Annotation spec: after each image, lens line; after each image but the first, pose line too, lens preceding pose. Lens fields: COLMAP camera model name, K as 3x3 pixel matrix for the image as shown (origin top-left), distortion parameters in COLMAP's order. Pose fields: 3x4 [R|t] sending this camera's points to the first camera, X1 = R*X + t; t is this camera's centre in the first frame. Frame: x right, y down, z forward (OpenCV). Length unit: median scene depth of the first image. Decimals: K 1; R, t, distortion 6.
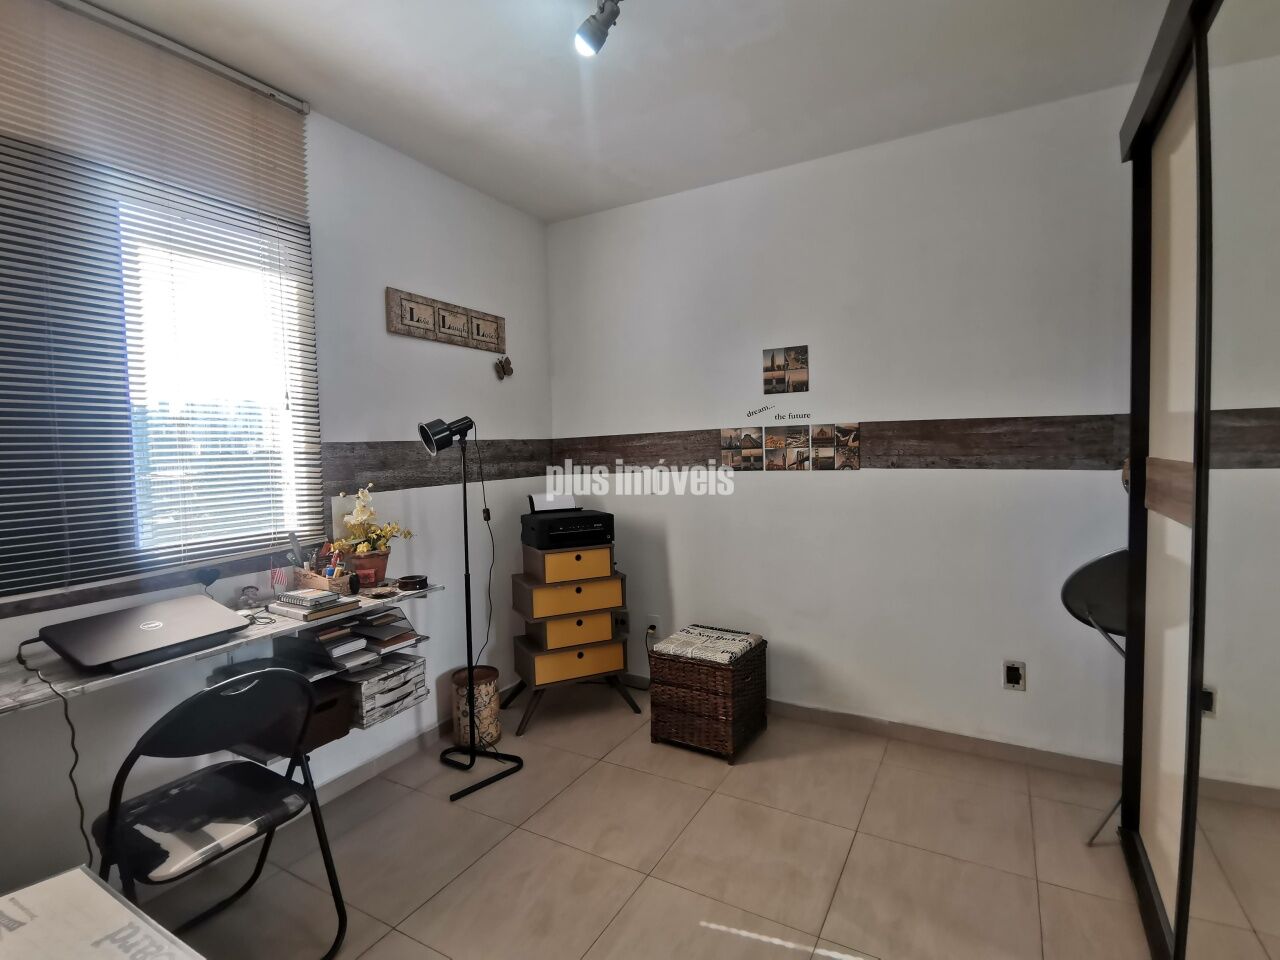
lens RADIAL K [[625.5, 0, 637.1], [0, 625.5, 483.0], [0, 0, 1]] dist [0.014015, -0.018512]
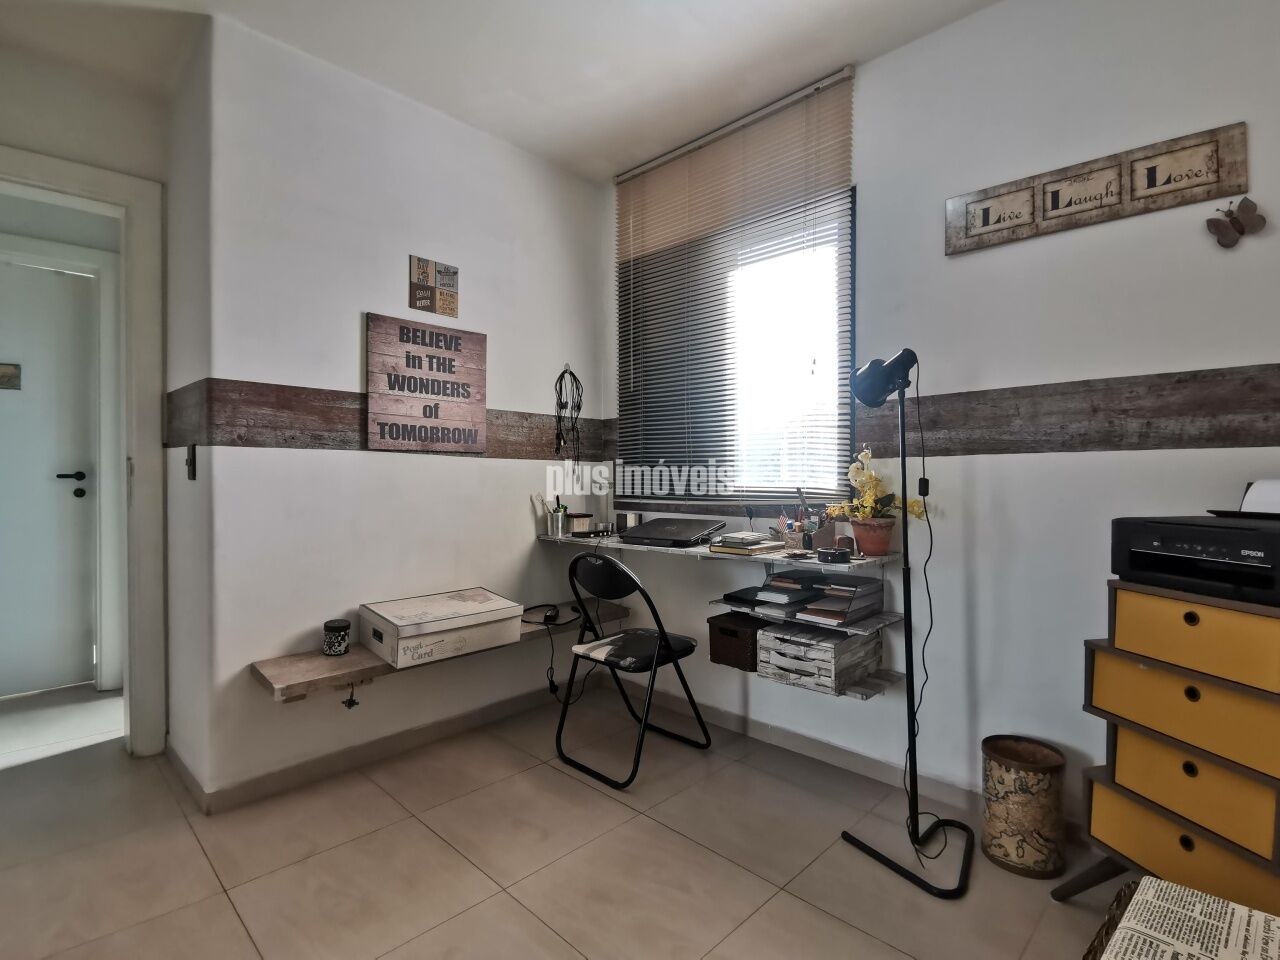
lens RADIAL K [[625.5, 0, 632.0], [0, 625.5, 481.1], [0, 0, 1]] dist [0.014015, -0.018512]
pose [[-0.264507, 0.031832, -0.963858, 0.453077], [-0.051249, 0.997579, 0.047010, 0.025285], [0.963021, 0.061831, -0.262236, 0.785281]]
